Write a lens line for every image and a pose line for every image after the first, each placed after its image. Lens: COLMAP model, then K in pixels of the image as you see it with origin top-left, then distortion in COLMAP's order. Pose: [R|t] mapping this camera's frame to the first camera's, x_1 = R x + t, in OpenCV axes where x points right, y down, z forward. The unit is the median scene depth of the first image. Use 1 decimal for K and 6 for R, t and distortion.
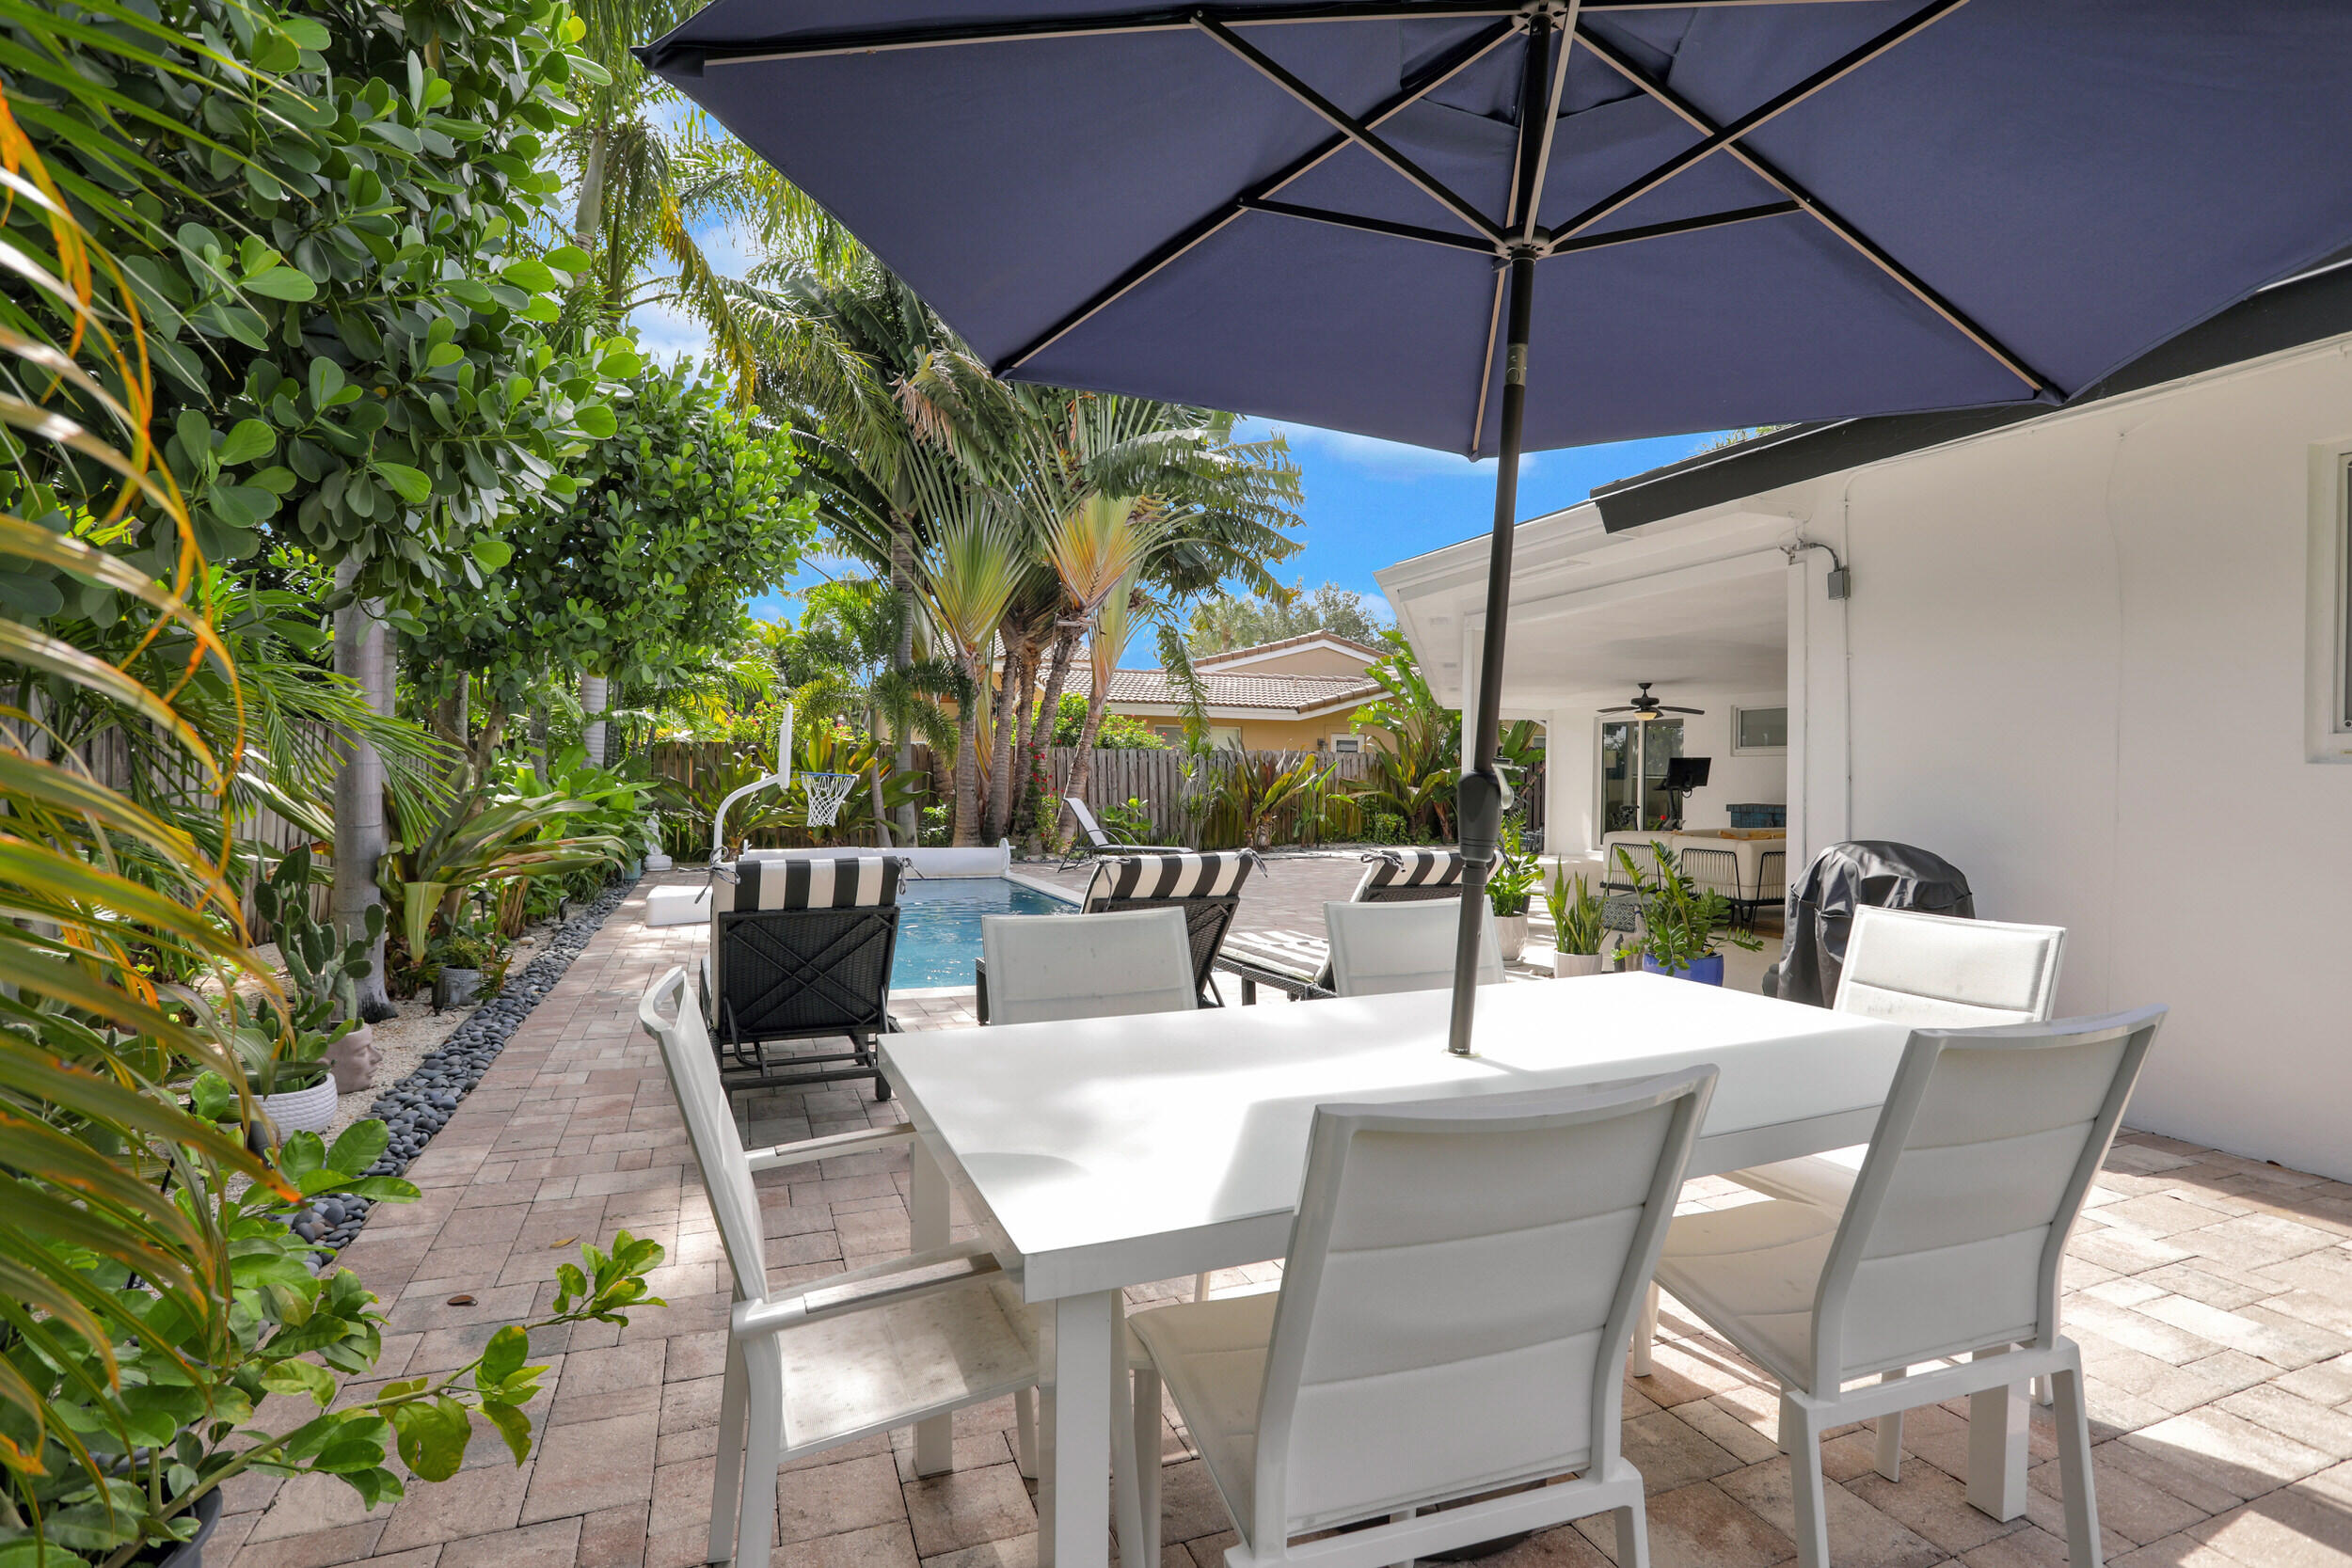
lens RADIAL K [[1135.0, 0, 1171.9], [0, 1135.0, 792.4], [0, 0, 1]] dist [-0.075674, 0.037158]
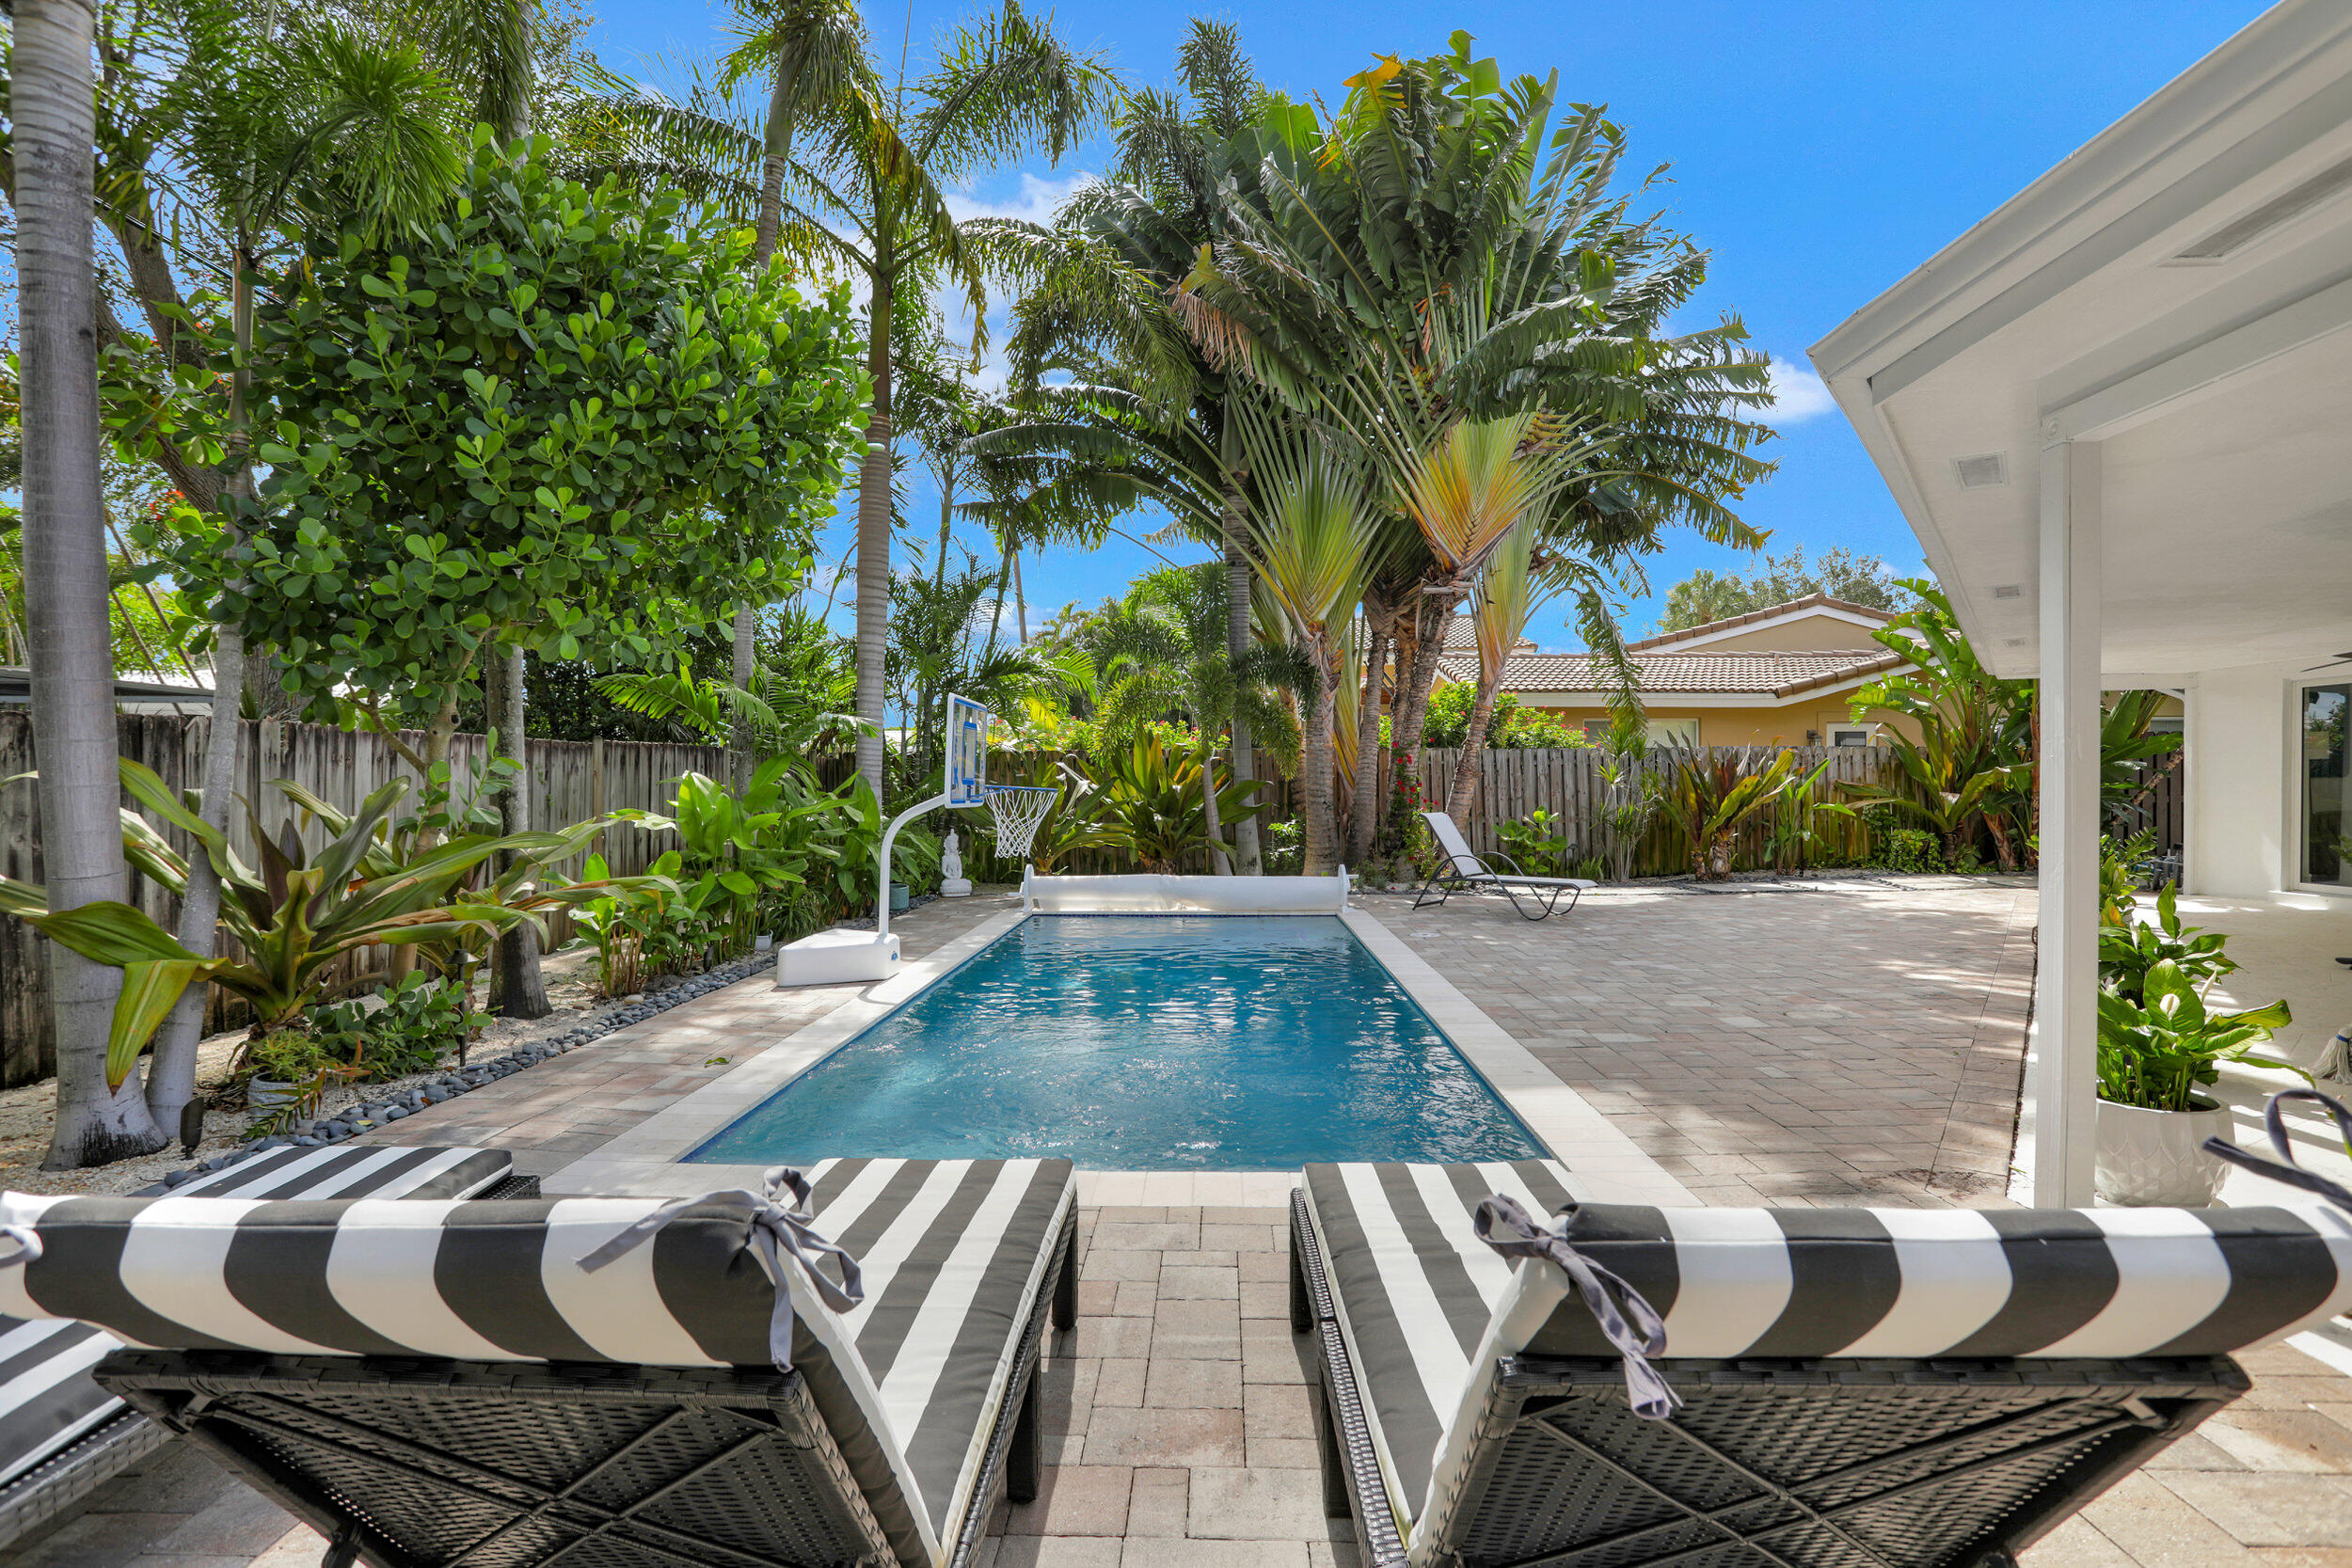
lens RADIAL K [[1135.0, 0, 1171.9], [0, 1135.0, 792.4], [0, 0, 1]] dist [-0.075674, 0.037158]
pose [[0.917033, -0.009912, -0.398688, 0.042280], [0.007439, 0.999942, -0.007749, -0.003217], [0.398741, 0.004140, 0.917054, 0.172575]]
